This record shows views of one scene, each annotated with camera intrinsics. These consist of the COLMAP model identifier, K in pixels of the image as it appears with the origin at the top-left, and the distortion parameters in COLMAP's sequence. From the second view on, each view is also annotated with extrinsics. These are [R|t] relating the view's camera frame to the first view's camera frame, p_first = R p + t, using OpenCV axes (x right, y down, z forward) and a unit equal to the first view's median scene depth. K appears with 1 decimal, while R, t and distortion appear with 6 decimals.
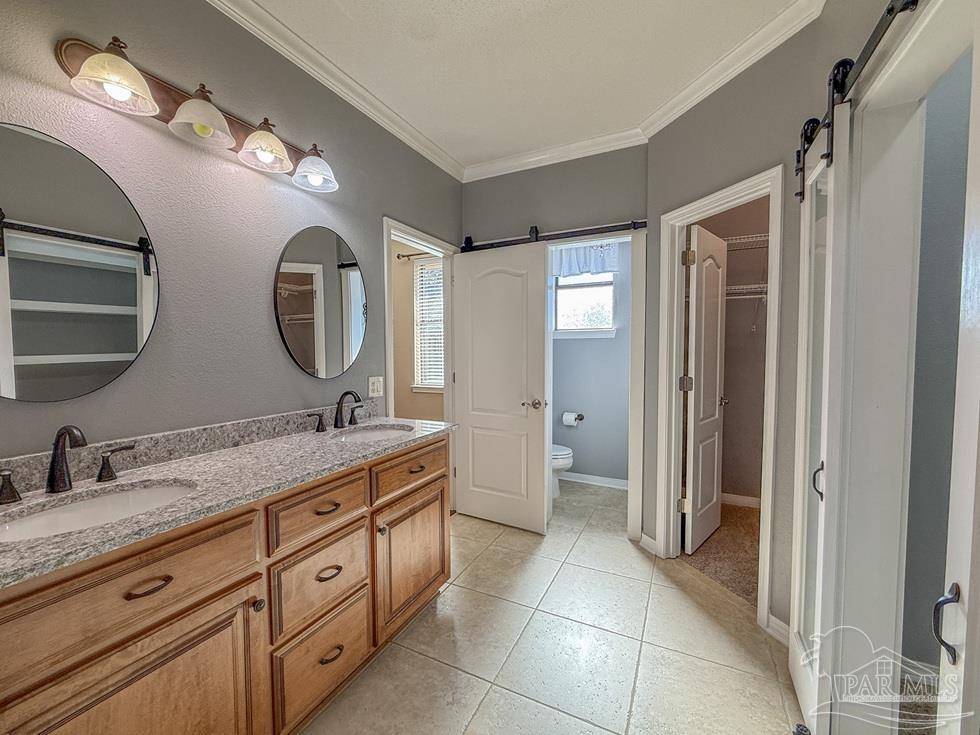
lens RADIAL K [[395.2, 0, 486.0], [0, 395.2, 368.5], [0, 0, 1]] dist [-0.001432, 0.000157]
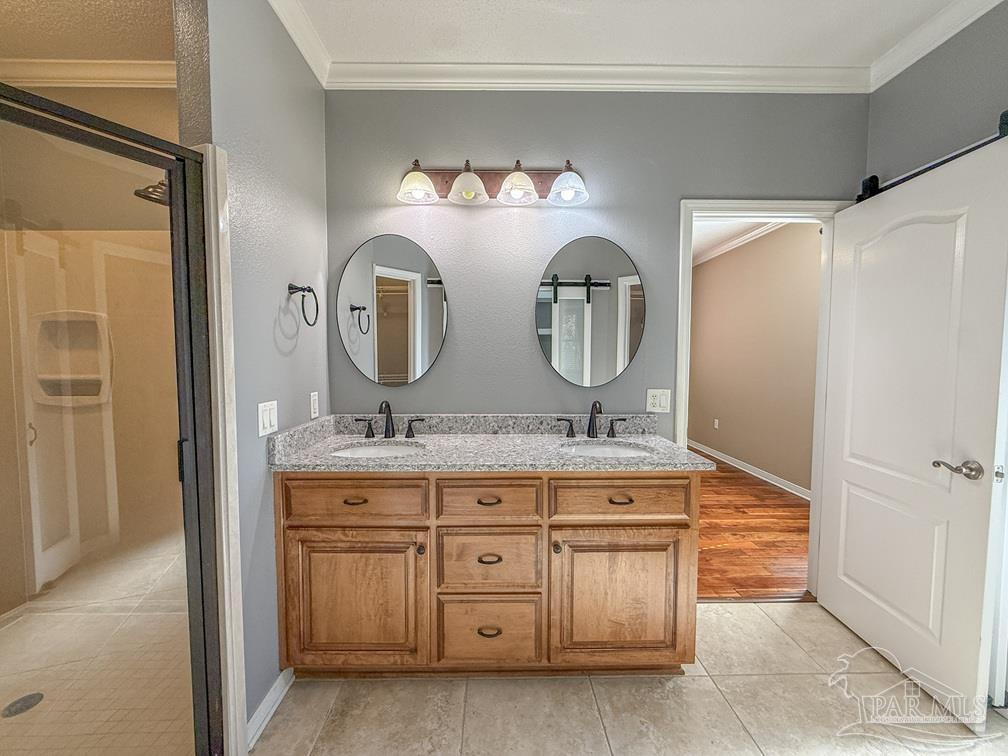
lens RADIAL K [[401.3, 0, 504.0], [0, 401.3, 378.0], [0, 0, 1]] dist [-0.002748, -0.000033]
pose [[0.476260, 0.053999, -0.877645, 0.496570], [-0.046085, 0.998274, 0.036413, -0.030157], [0.878096, 0.023104, 0.477926, 0.405194]]
